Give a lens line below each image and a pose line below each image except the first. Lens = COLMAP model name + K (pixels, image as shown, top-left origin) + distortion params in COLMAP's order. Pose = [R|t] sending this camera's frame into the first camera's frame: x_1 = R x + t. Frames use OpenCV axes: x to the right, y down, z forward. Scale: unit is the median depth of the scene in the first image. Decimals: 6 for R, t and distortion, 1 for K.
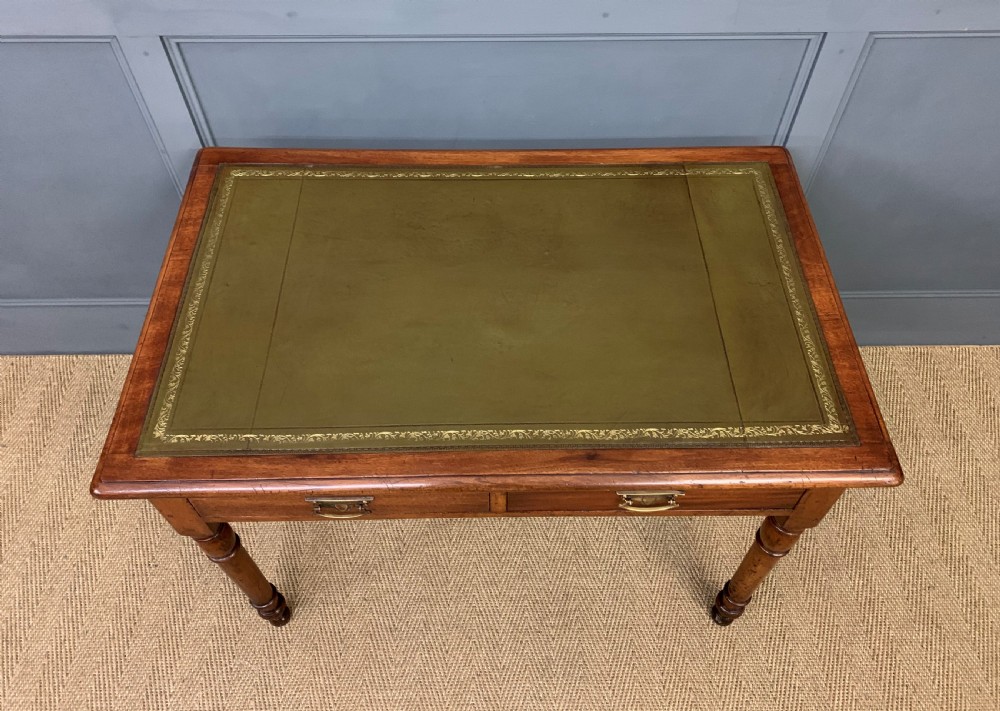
lens RADIAL K [[747.8, 0, 505.8], [0, 747.8, 296.8], [0, 0, 1]] dist [0.008593, 0.004880]
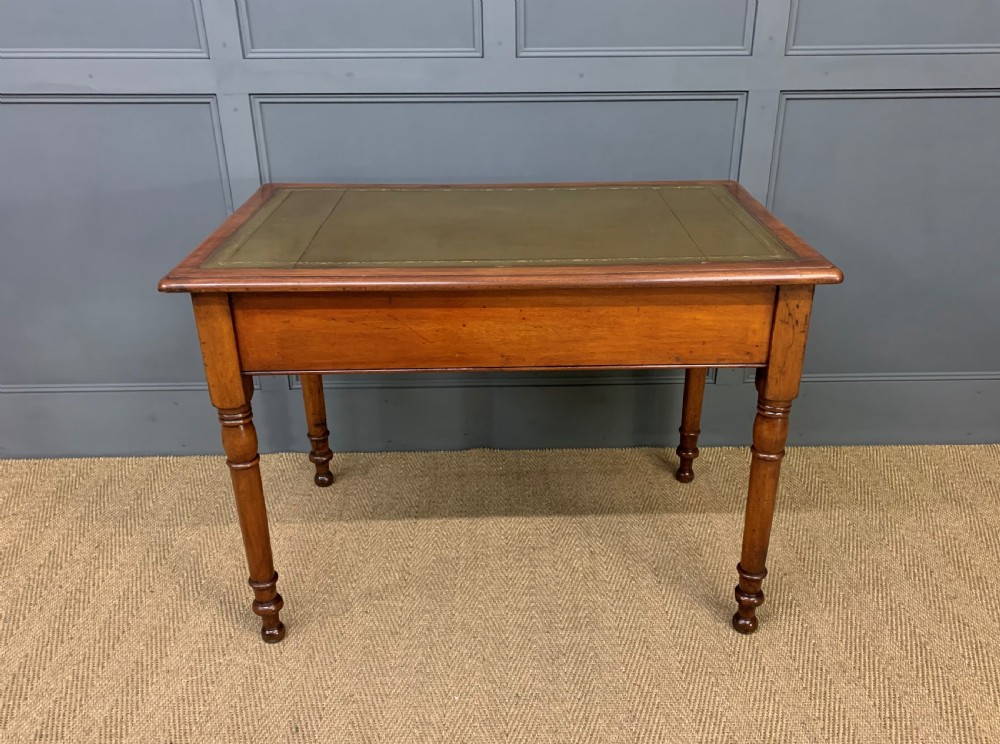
lens RADIAL K [[800.0, 0, 519.9], [0, 800.0, 388.1], [0, 0, 1]] dist [0.000382, 0.017830]
pose [[0.999936, -0.010796, 0.003493, 0.009133], [0.011249, 0.902618, -0.430296, 0.626699], [0.001493, 0.430308, 0.902681, -0.051799]]
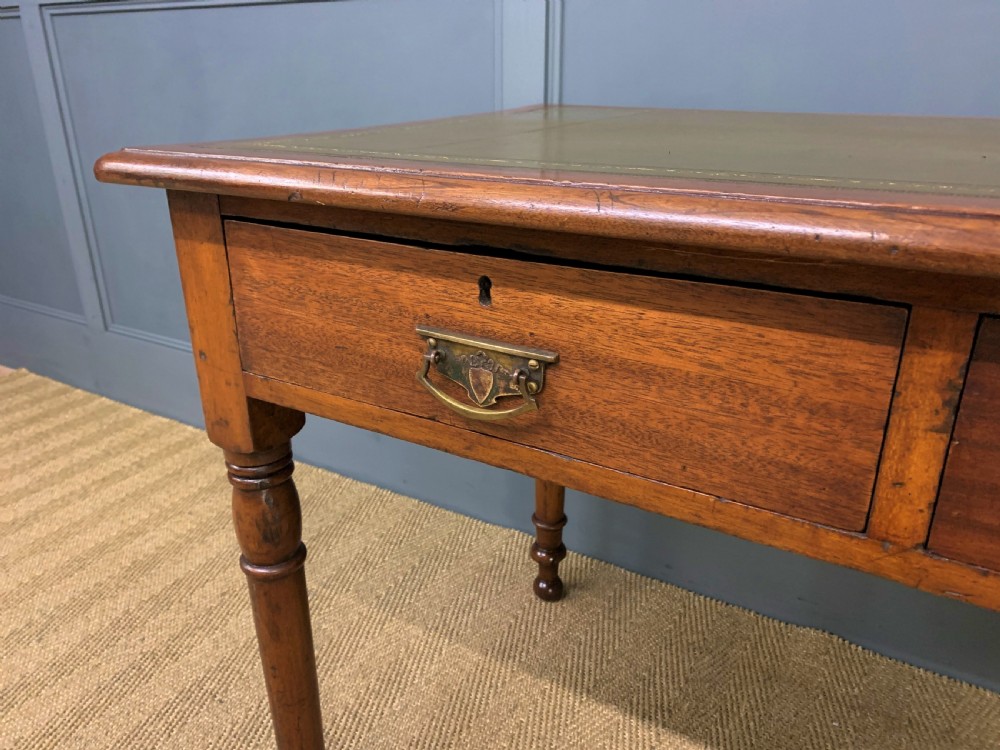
lens RADIAL K [[747.0, 0, 505.0], [0, 747.0, 375.8], [0, 0, 1]] dist [0.034810, -0.029136]
pose [[0.846068, 0.186144, -0.499519, -0.001889], [-0.412056, 0.822862, -0.391290, 0.308990], [0.338199, 0.536887, 0.772899, 0.491645]]
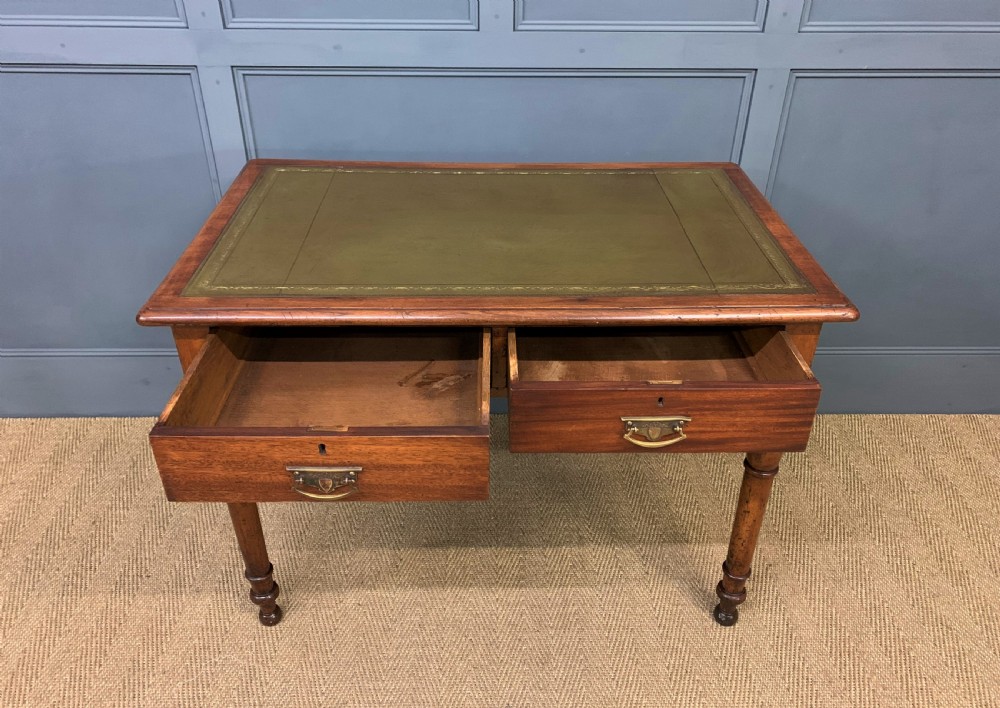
lens RADIAL K [[735.4, 0, 500.2], [0, 735.4, 346.6], [0, 0, 1]] dist [0.003337, 0.009060]
pose [[0.999986, 0.002434, 0.004750, -0.009921], [-0.000735, 0.944272, -0.329164, 0.428677], [-0.005286, 0.329156, 0.944261, -0.017862]]
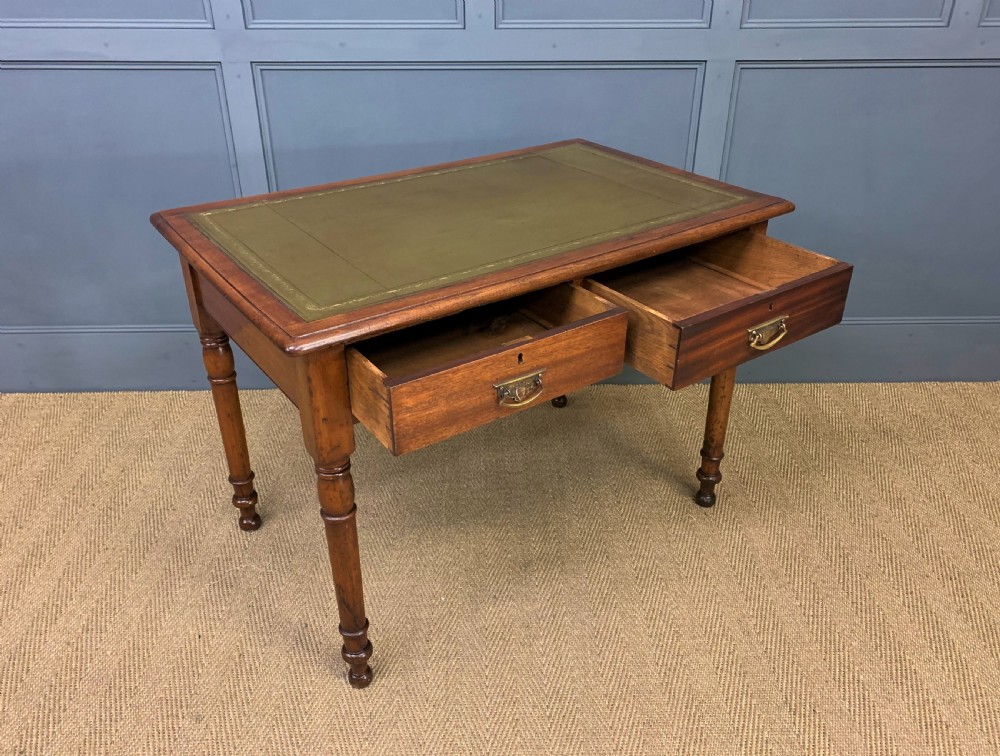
lens RADIAL K [[761.3, 0, 499.6], [0, 761.3, 370.9], [0, 0, 1]] dist [0.013520, -0.001534]
pose [[0.999939, -0.008101, 0.007568, 0.006562], [0.010351, 0.926717, -0.375617, 0.653473], [-0.003970, 0.375672, 0.926744, -0.131740]]
